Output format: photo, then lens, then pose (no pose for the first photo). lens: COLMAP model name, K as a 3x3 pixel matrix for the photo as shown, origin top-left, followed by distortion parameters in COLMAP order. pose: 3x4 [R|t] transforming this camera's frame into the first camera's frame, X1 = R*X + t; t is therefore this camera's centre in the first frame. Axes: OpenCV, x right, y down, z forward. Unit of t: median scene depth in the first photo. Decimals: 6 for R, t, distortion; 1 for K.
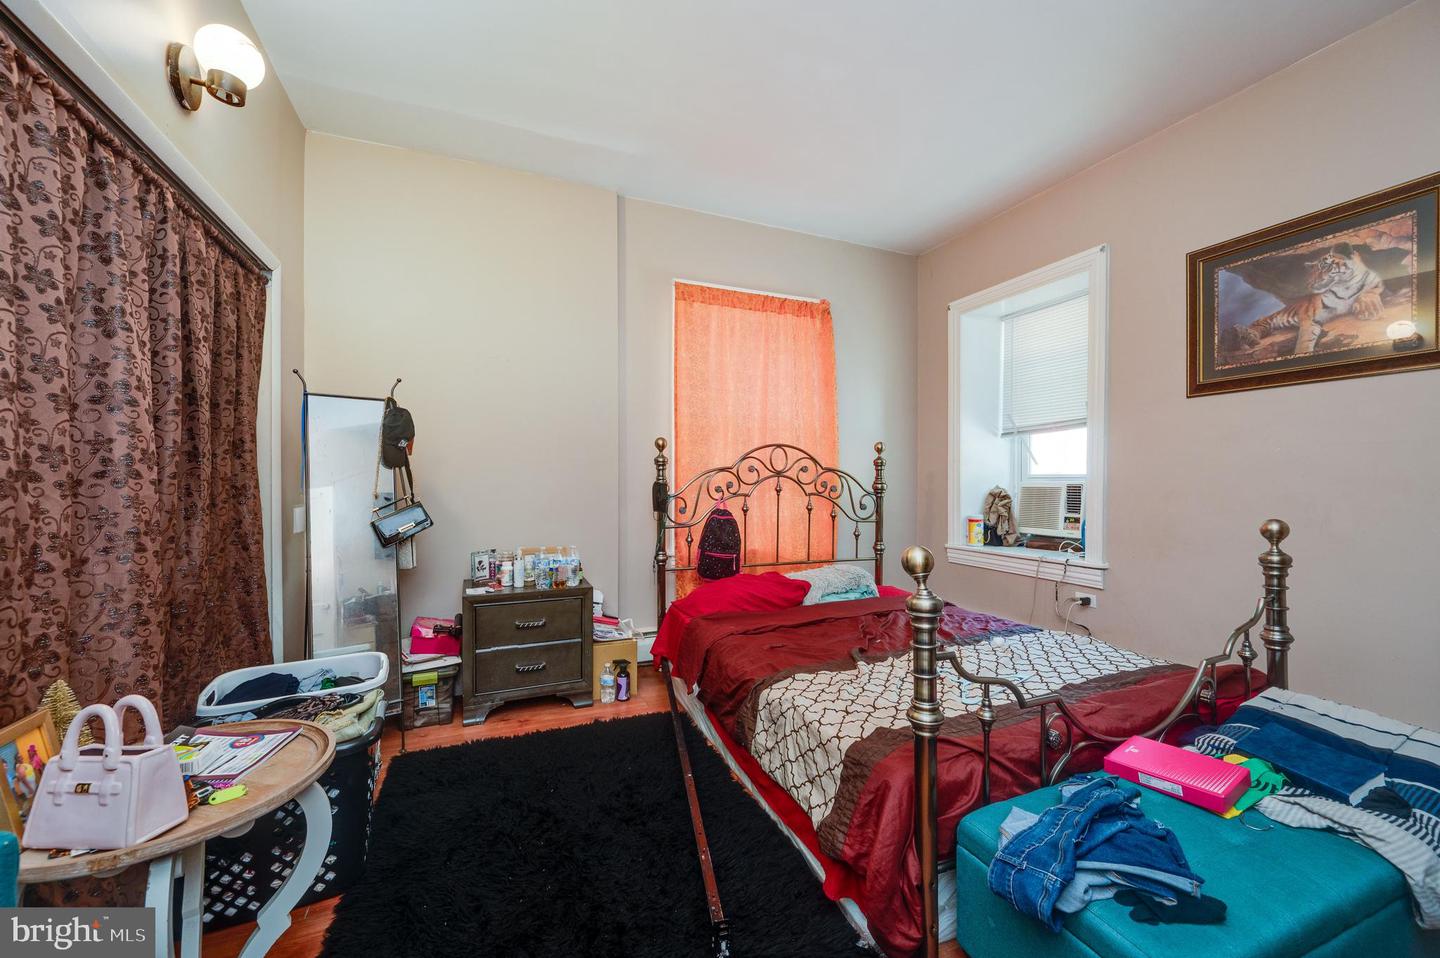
lens RADIAL K [[572.7, 0, 705.9], [0, 572.7, 474.1], [0, 0, 1]] dist [-0.000996, -0.000804]
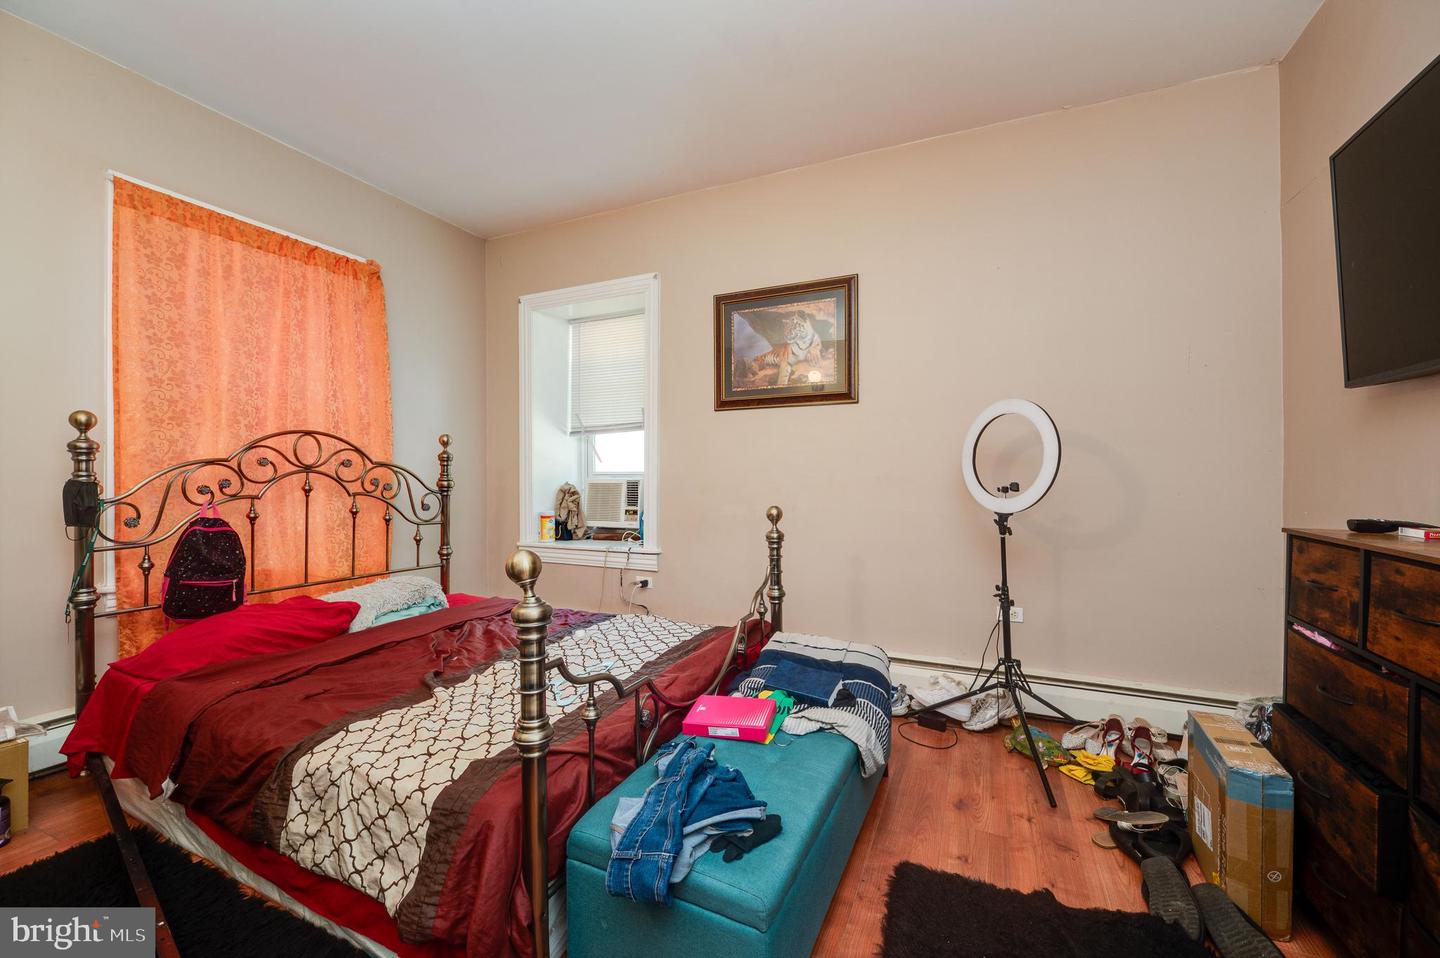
lens RADIAL K [[572.7, 0, 705.9], [0, 572.7, 474.1], [0, 0, 1]] dist [-0.000996, -0.000804]
pose [[0.719870, 0.001915, 0.694106, -0.043924], [-0.006723, 0.999969, 0.004213, -0.000393], [-0.694076, -0.007699, 0.719860, 0.118793]]
